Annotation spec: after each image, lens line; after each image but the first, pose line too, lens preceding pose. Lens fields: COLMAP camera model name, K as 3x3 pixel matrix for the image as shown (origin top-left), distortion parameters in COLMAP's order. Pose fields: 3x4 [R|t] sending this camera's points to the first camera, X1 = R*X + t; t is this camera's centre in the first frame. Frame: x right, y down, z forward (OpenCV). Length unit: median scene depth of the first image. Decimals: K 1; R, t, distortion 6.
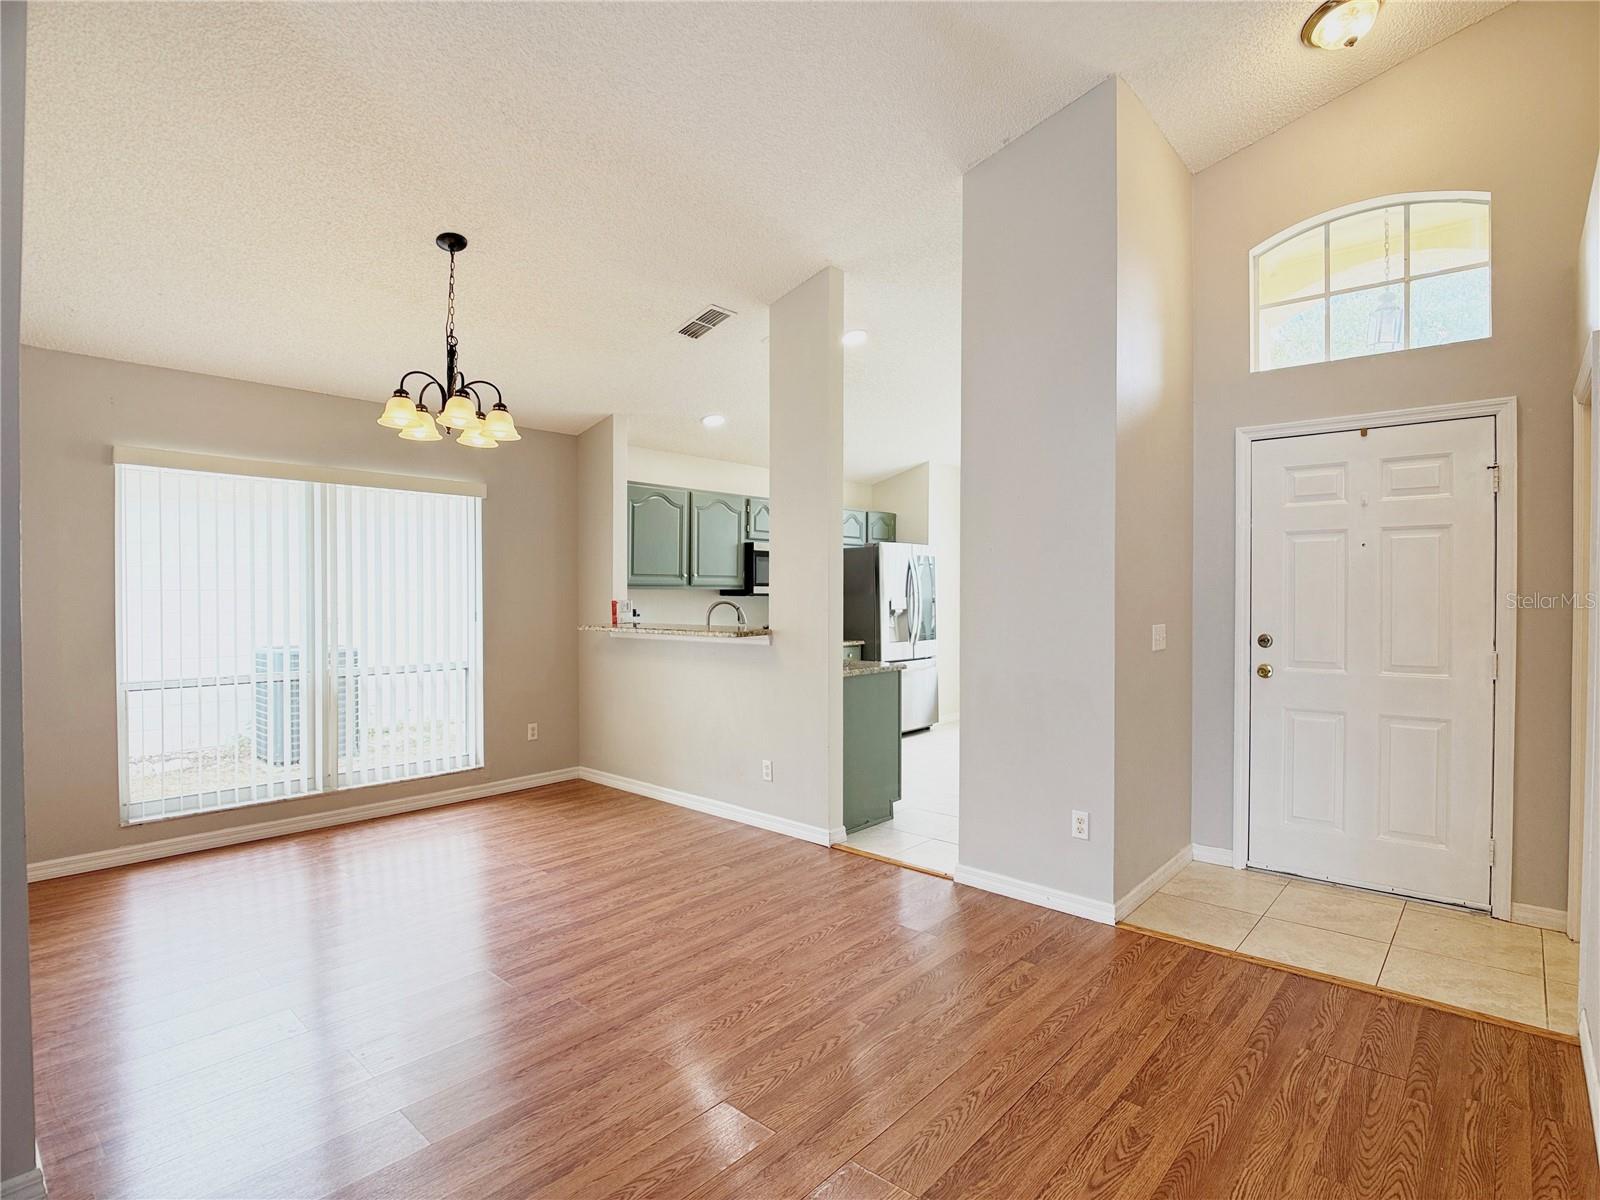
lens RADIAL K [[819.9, 0, 800.0], [0, 819.9, 600.0], [0, 0, 1]] dist [-0.001686, -0.000607]
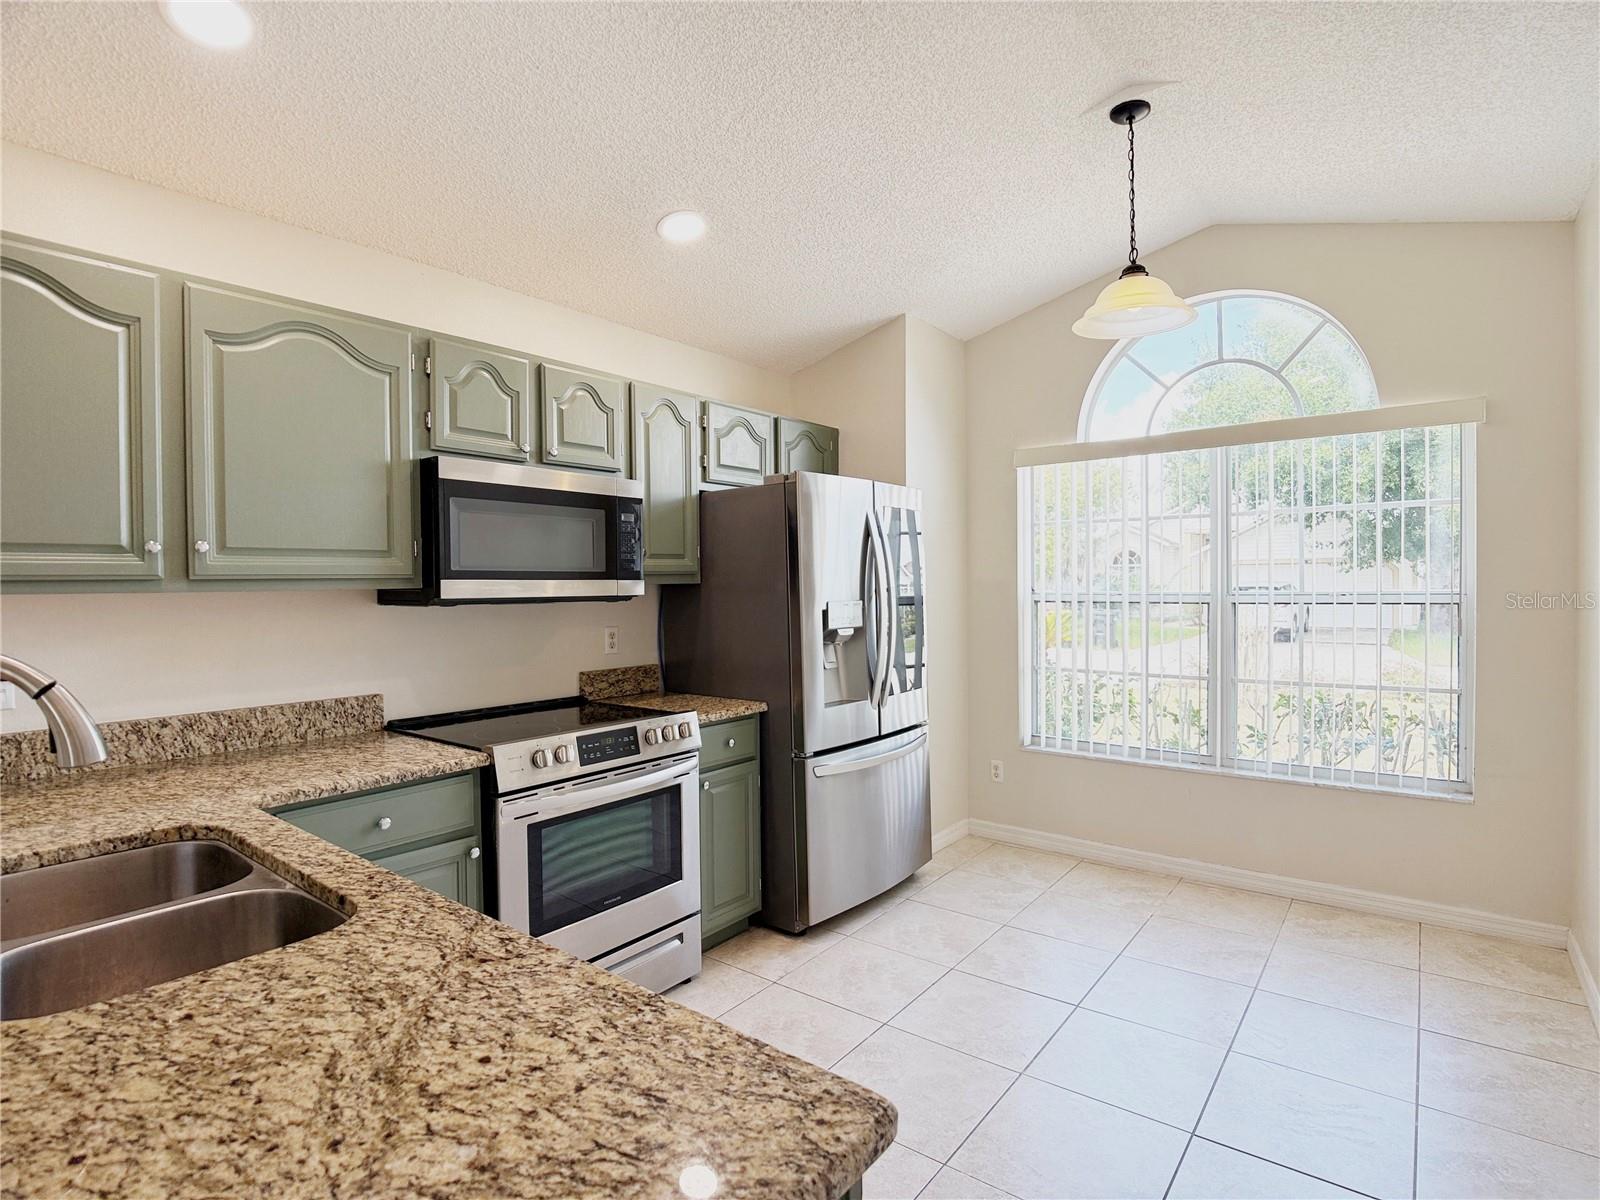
lens RADIAL K [[819.9, 0, 800.0], [0, 819.9, 600.0], [0, 0, 1]] dist [-0.001686, -0.000607]
pose [[0.997980, -0.013663, 0.062034, 0.070284], [0.012963, 0.999848, 0.011682, -0.008976], [-0.062184, -0.010854, 0.998006, 0.572146]]
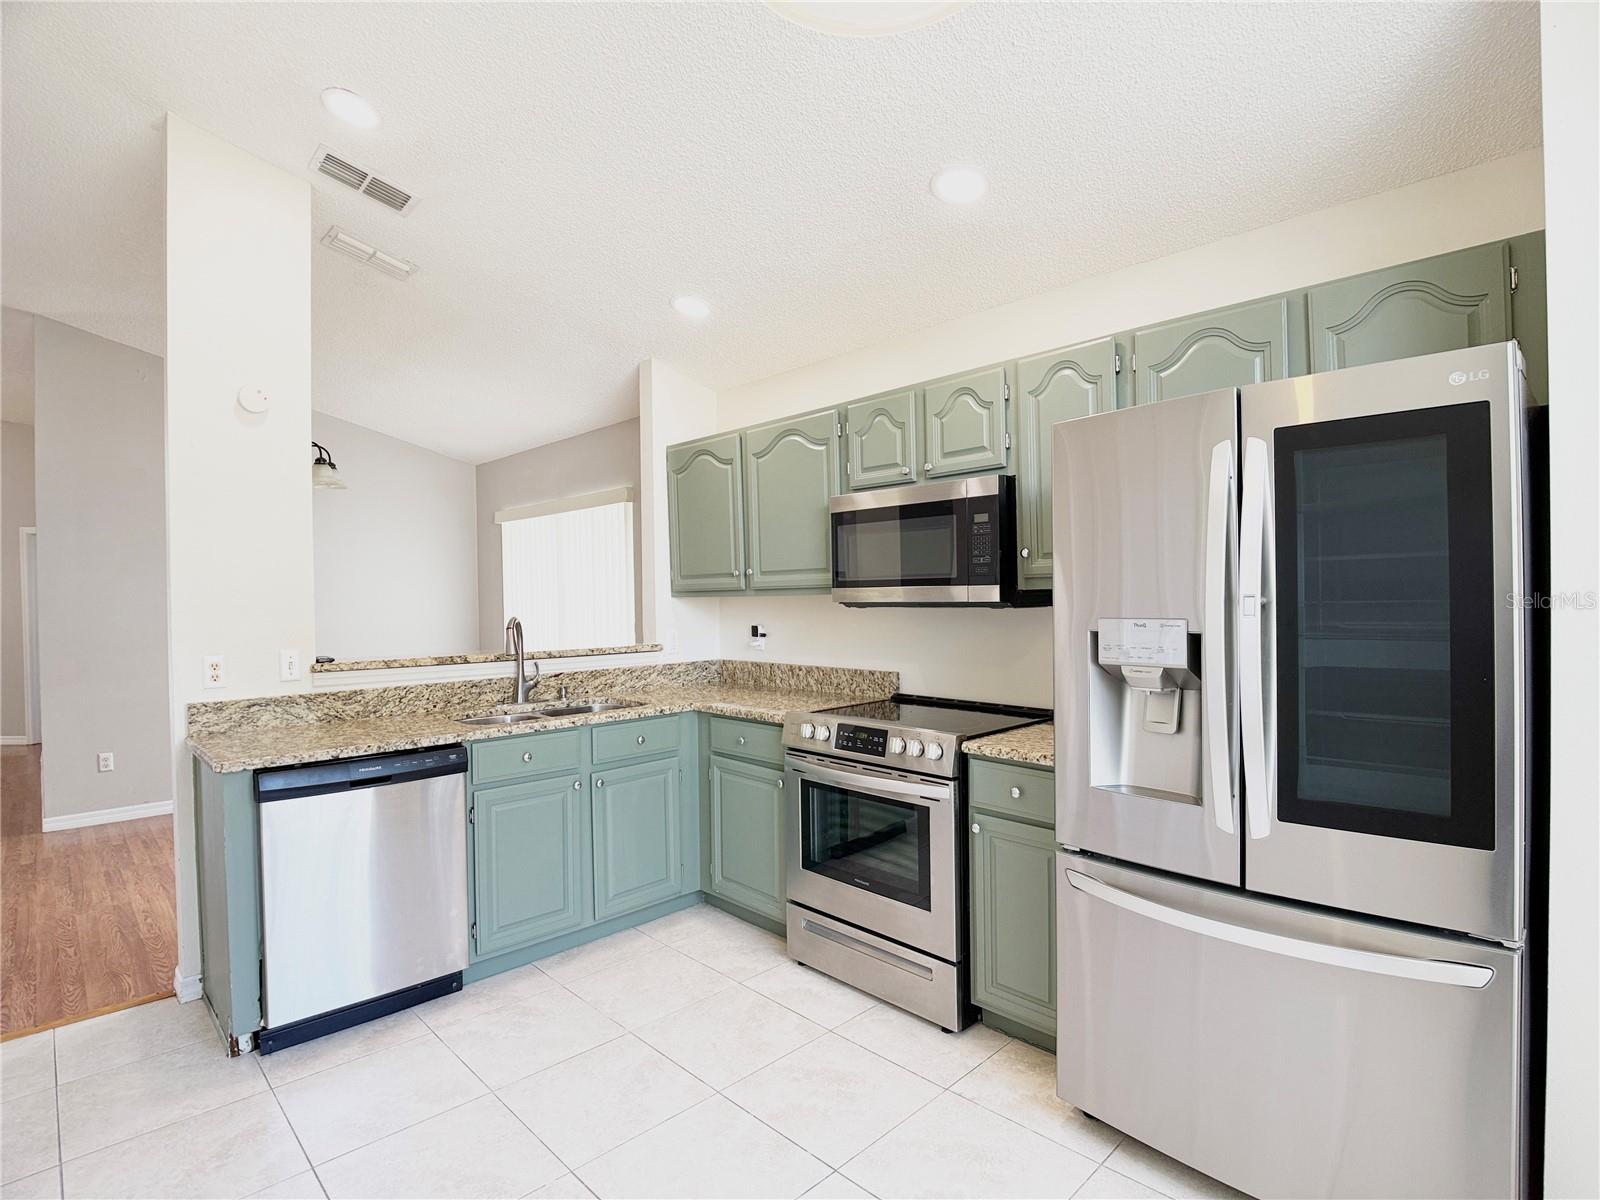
lens RADIAL K [[819.9, 0, 800.0], [0, 819.9, 600.0], [0, 0, 1]] dist [-0.001686, -0.000607]
pose [[-0.084496, 0.005257, -0.996410, 0.397466], [0.007097, 0.999964, 0.004674, -0.010802], [0.996399, -0.006676, -0.084530, 0.936426]]
